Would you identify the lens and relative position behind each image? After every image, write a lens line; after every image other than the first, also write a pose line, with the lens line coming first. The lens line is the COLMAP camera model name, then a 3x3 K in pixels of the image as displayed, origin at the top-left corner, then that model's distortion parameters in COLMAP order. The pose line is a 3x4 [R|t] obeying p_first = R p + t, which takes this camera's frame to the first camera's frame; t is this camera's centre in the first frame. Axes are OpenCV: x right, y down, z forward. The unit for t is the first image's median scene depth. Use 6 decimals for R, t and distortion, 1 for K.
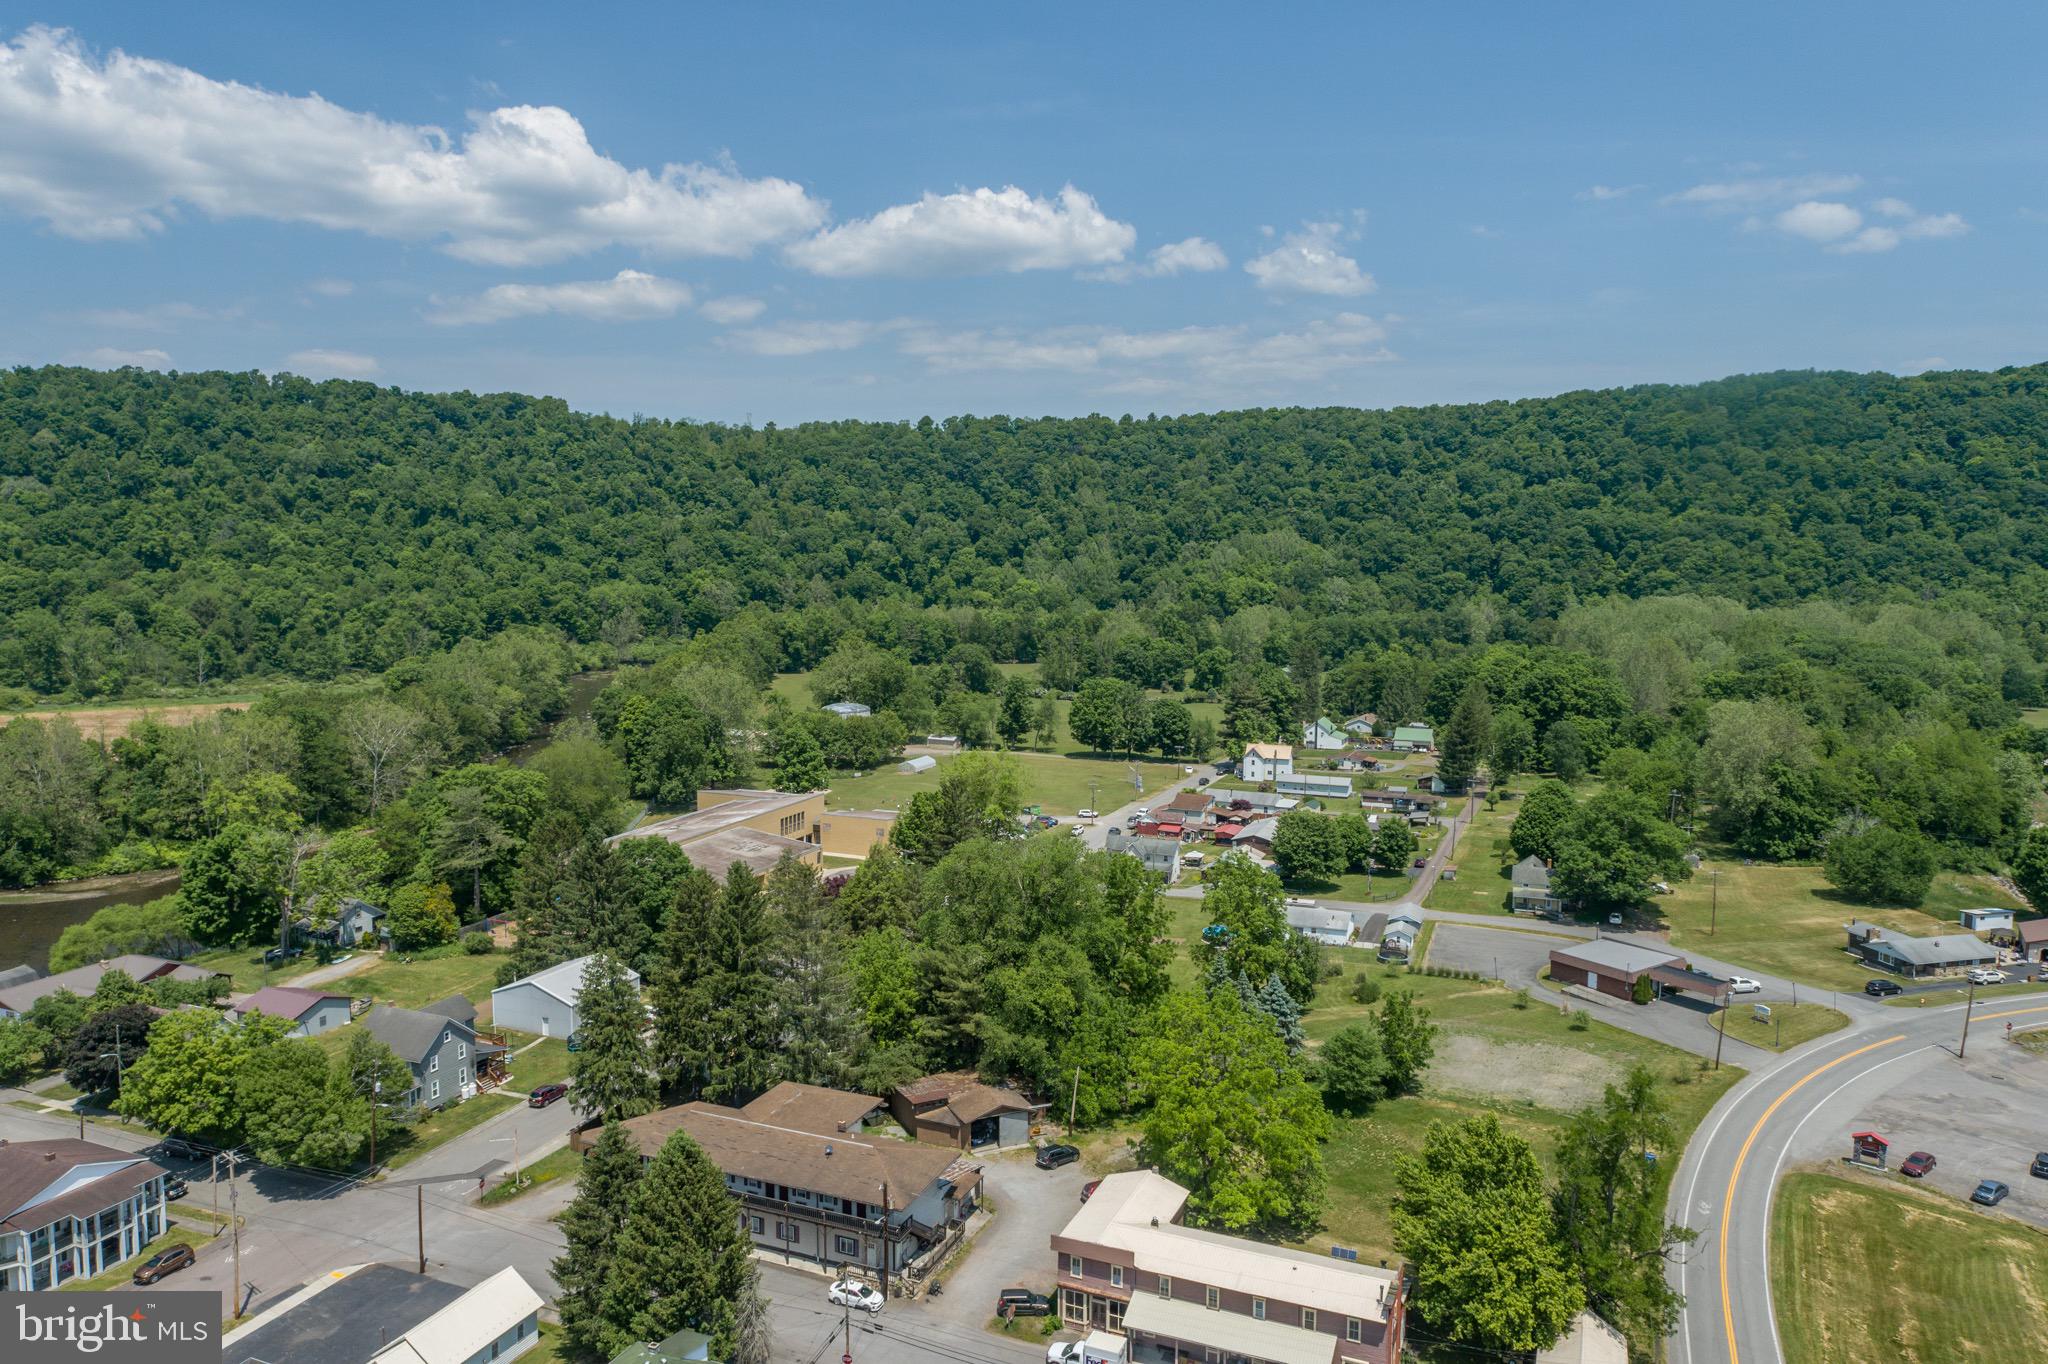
lens RADIAL K [[1387.8, 0, 1025.2], [0, 1387.8, 684.1], [0, 0, 1]] dist [-0.003517, 0.014199]
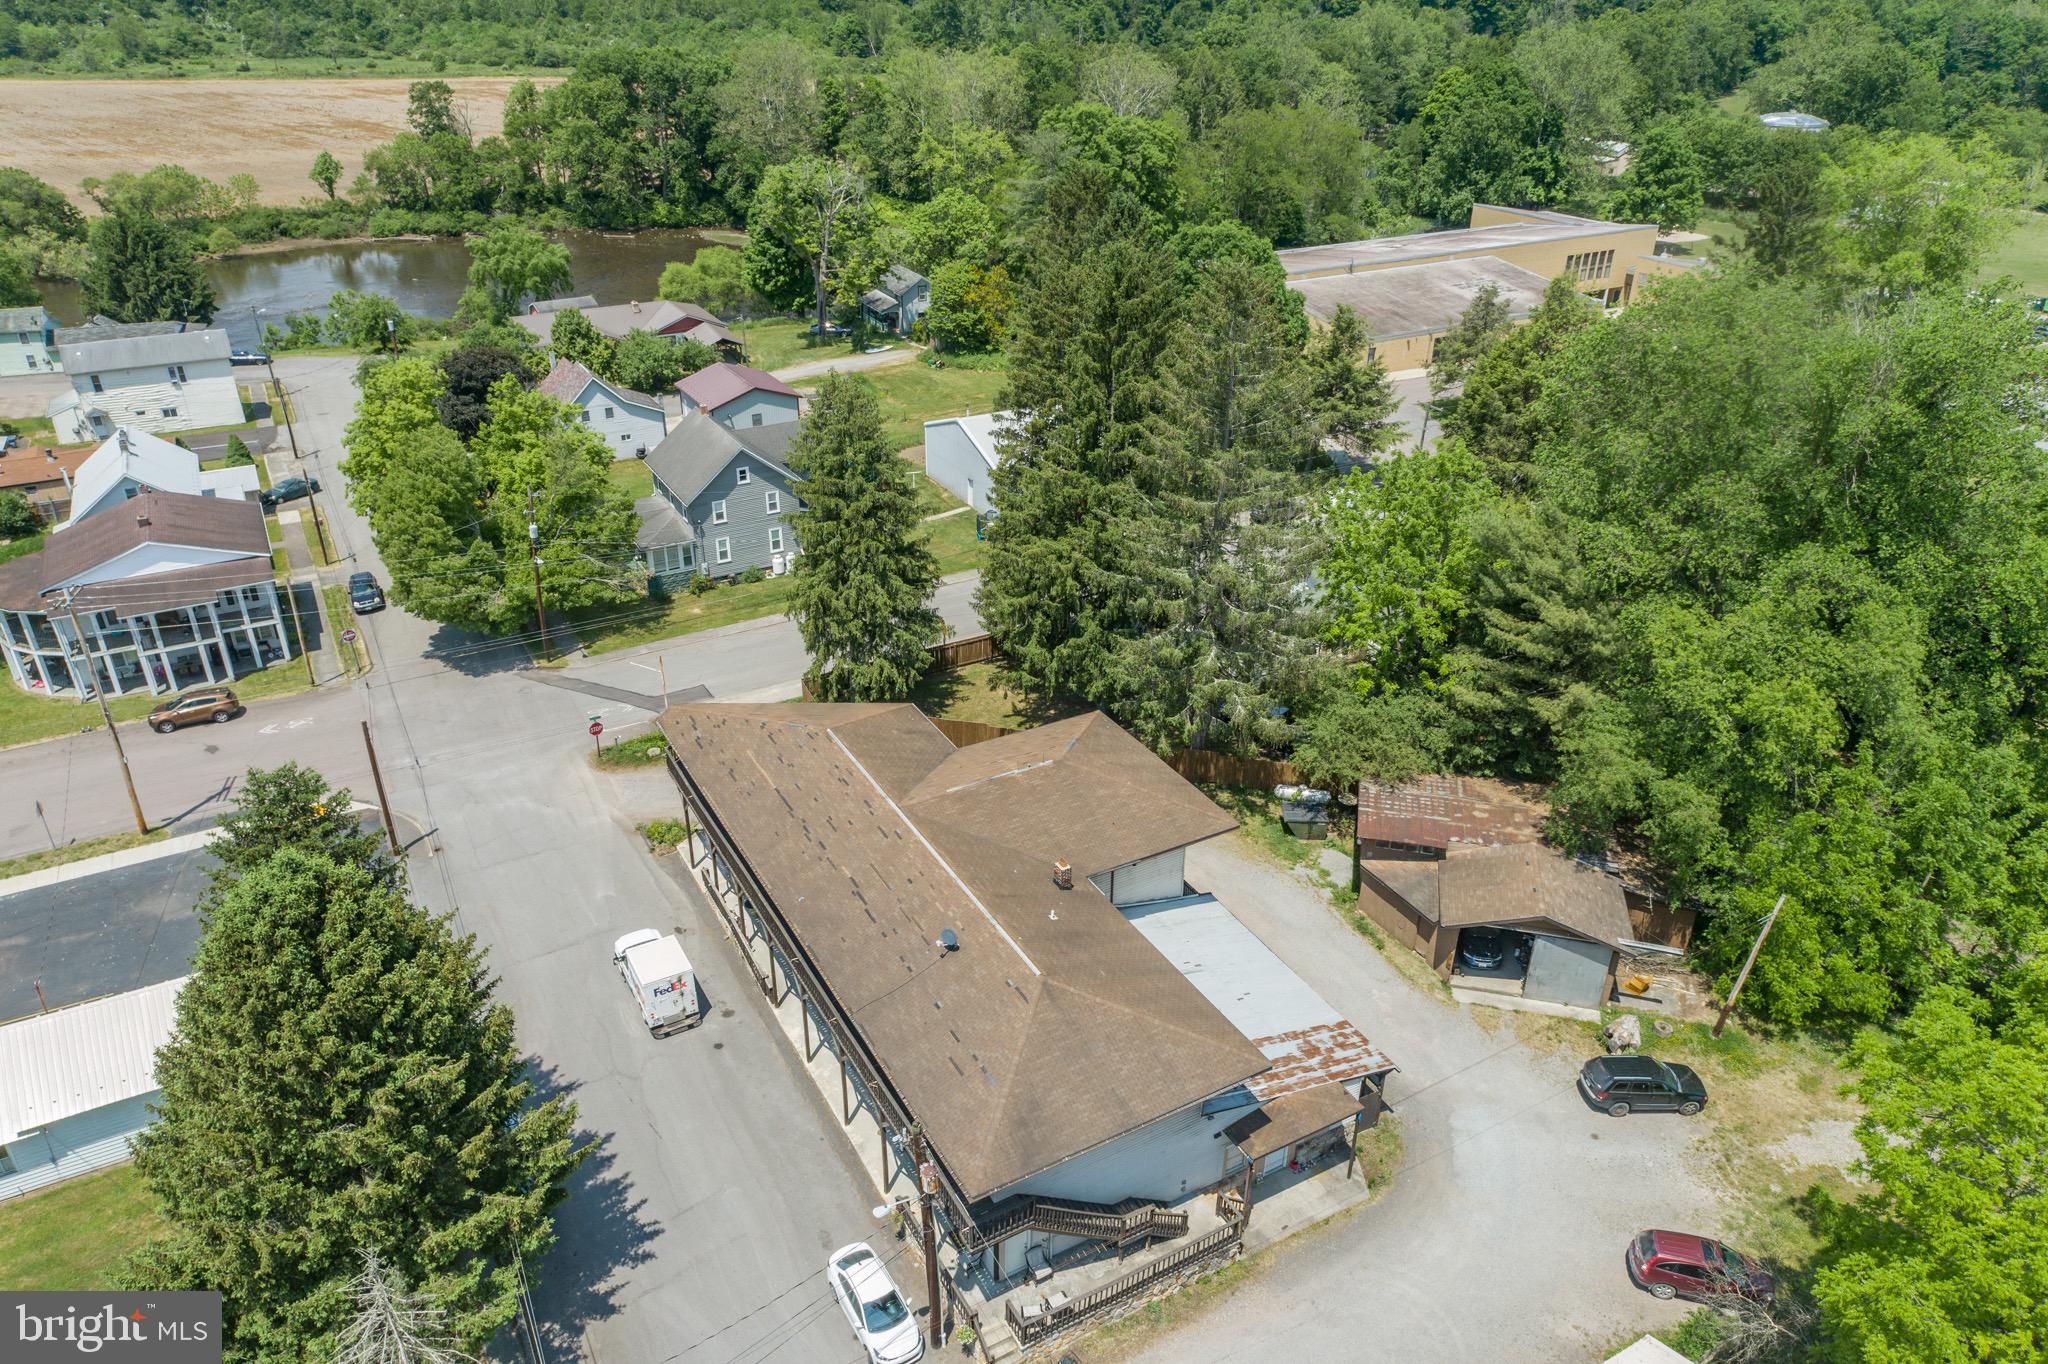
lens RADIAL K [[1387.8, 0, 1024.6], [0, 1387.8, 677.3], [0, 0, 1]] dist [-0.003517, 0.014199]
pose [[0.788965, 0.288855, -0.542308, 0.017630], [-0.068848, 0.918608, 0.389126, 0.023474], [0.610569, -0.269670, 0.744637, 0.166907]]
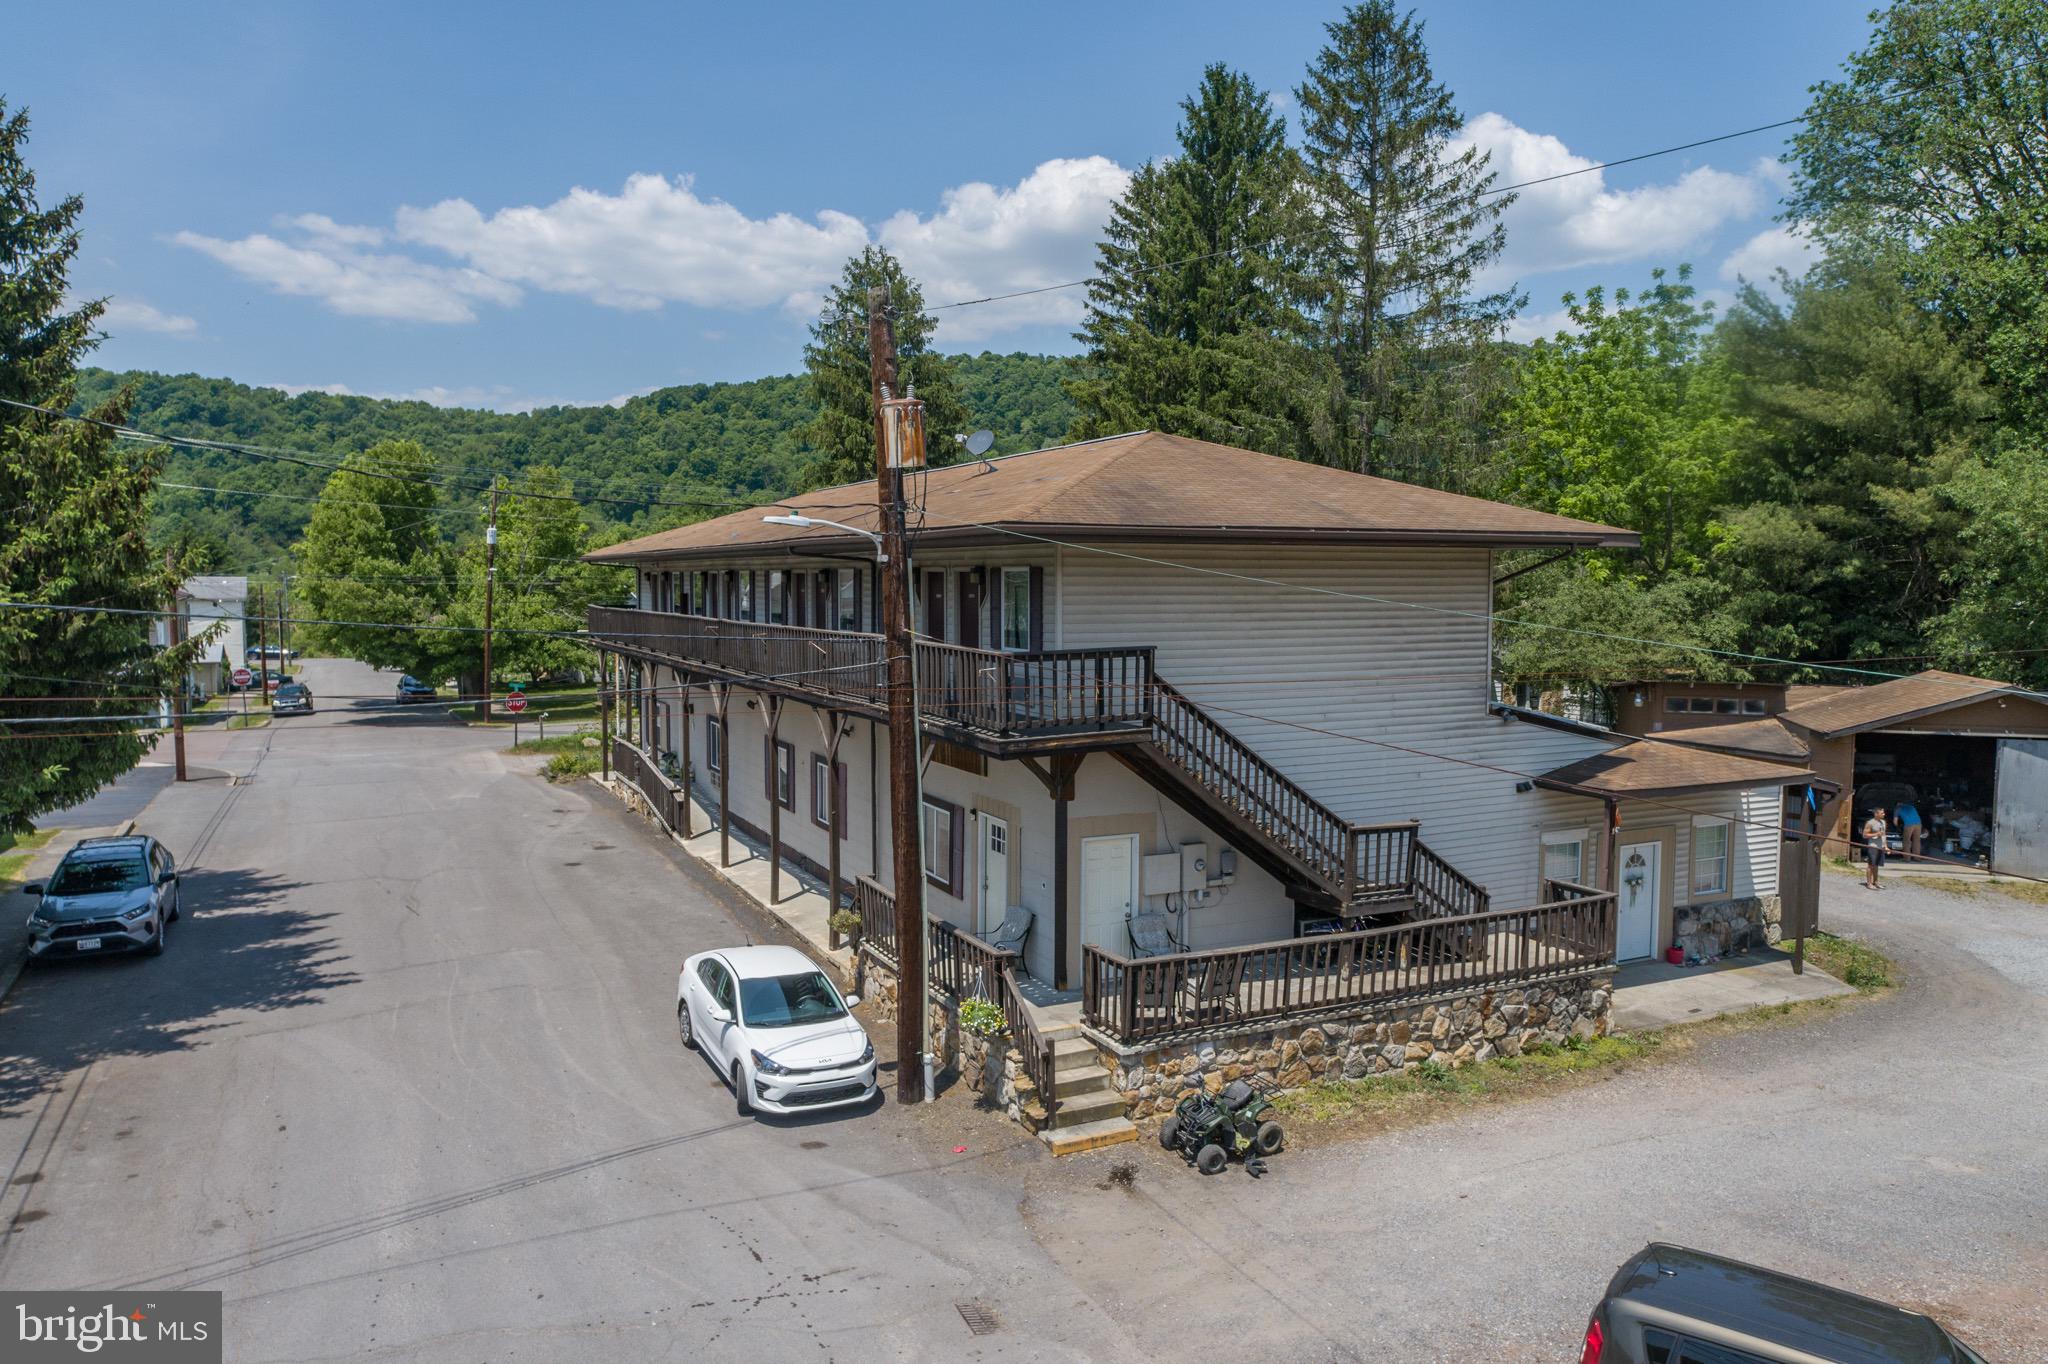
lens RADIAL K [[1387.8, 0, 1025.6], [0, 1387.8, 676.6], [0, 0, 1]] dist [-0.003517, 0.014199]
pose [[0.757088, 0.043754, -0.651847, 0.002882], [-0.069908, 0.997452, -0.014243, 0.086013], [0.649562, 0.056352, 0.758217, 0.191654]]
